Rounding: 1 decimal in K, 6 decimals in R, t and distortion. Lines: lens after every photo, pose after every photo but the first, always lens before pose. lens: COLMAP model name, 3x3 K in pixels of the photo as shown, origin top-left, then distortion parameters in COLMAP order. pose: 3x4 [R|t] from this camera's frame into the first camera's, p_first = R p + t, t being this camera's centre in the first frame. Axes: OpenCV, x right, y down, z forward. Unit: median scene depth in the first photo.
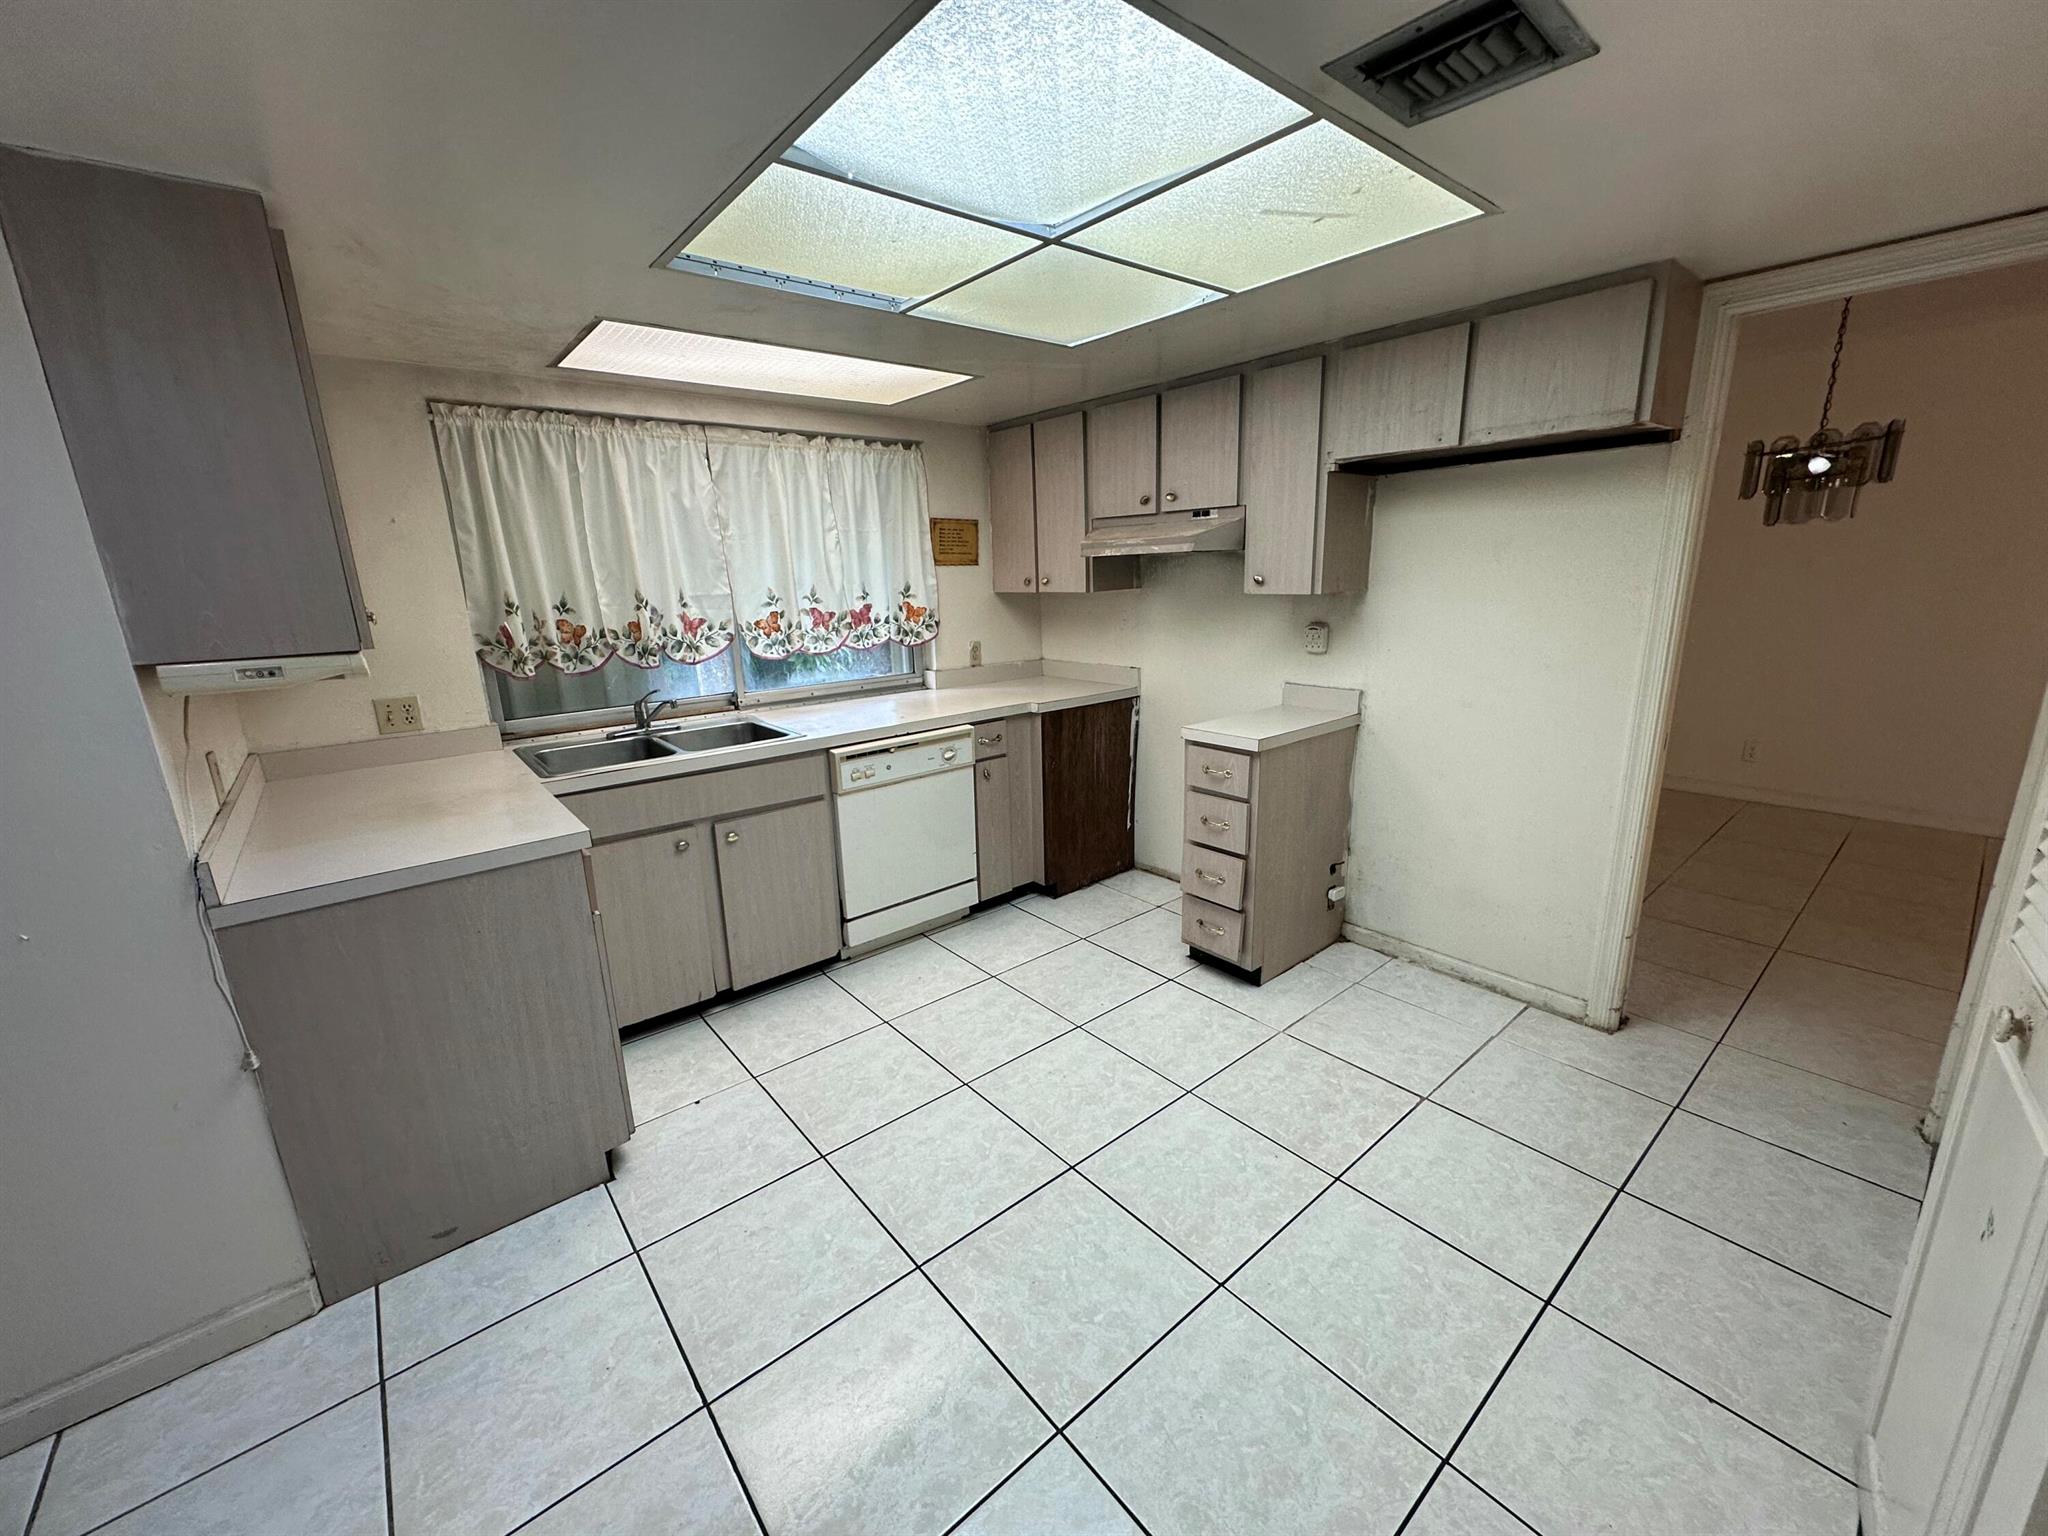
lens RADIAL K [[815.8, 0, 1039.0], [0, 815.8, 760.0], [0, 0, 1]] dist [-0.008542, -0.000343]
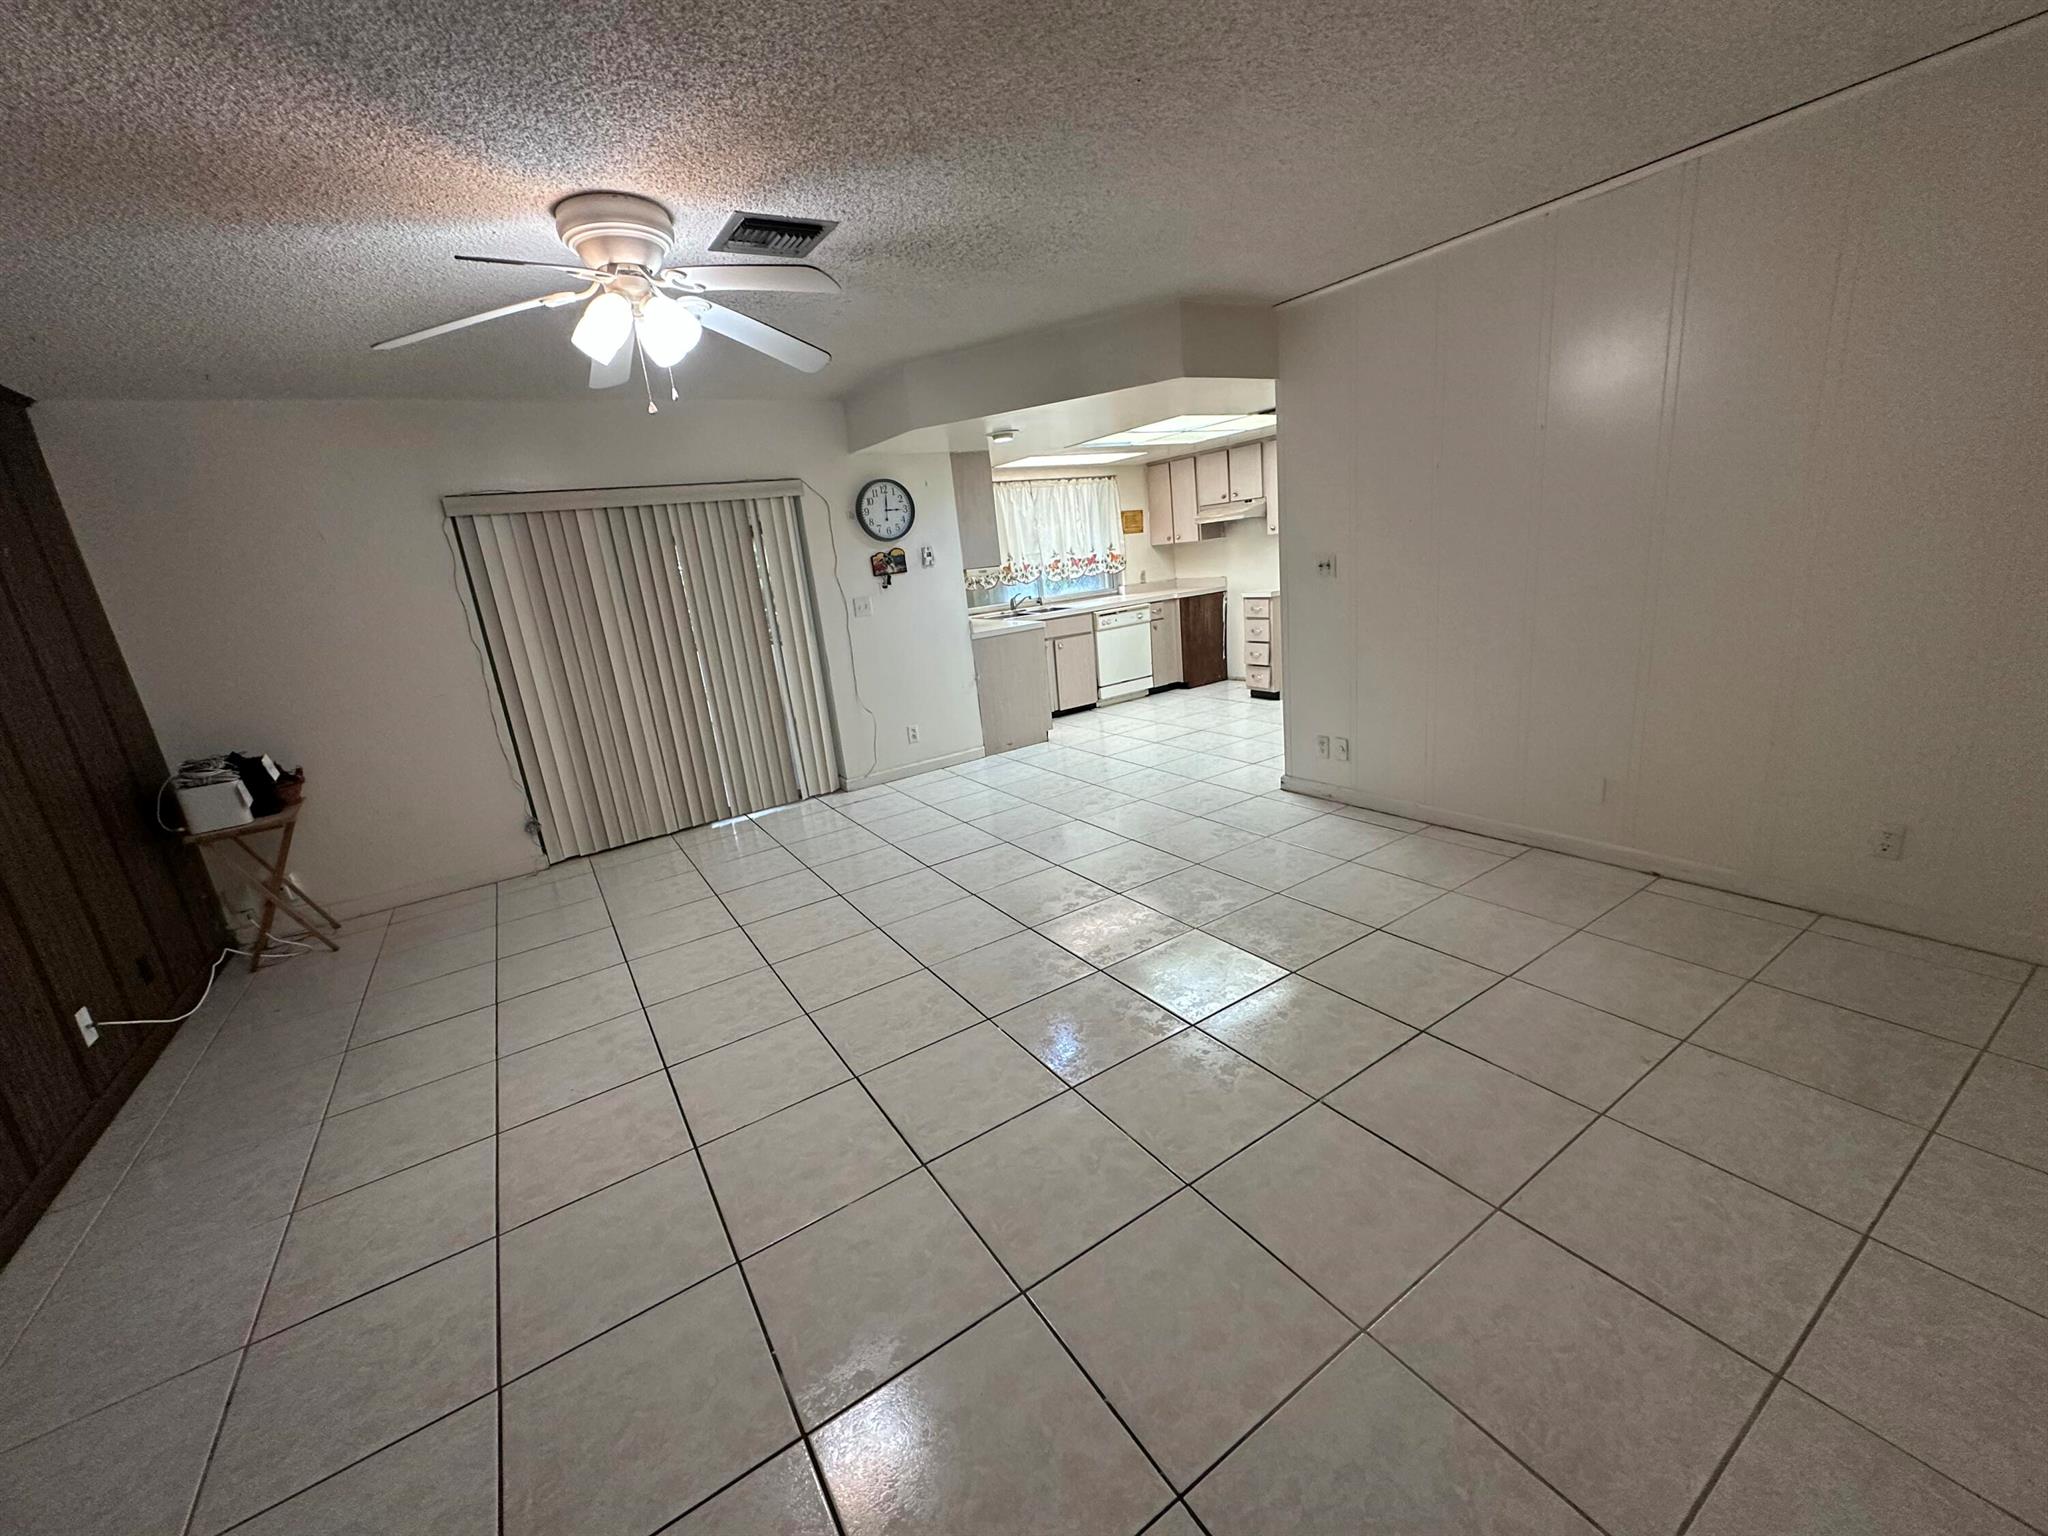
lens RADIAL K [[812.2, 0, 1024.0], [0, 812.2, 768.0], [0, 0, 1]] dist [-0.041957, -0.000073]
pose [[0.987651, -0.036386, -0.152387, -0.092391], [0.042130, 0.998512, 0.034632, 0.298754], [0.150900, -0.040624, 0.987714, -1.193723]]
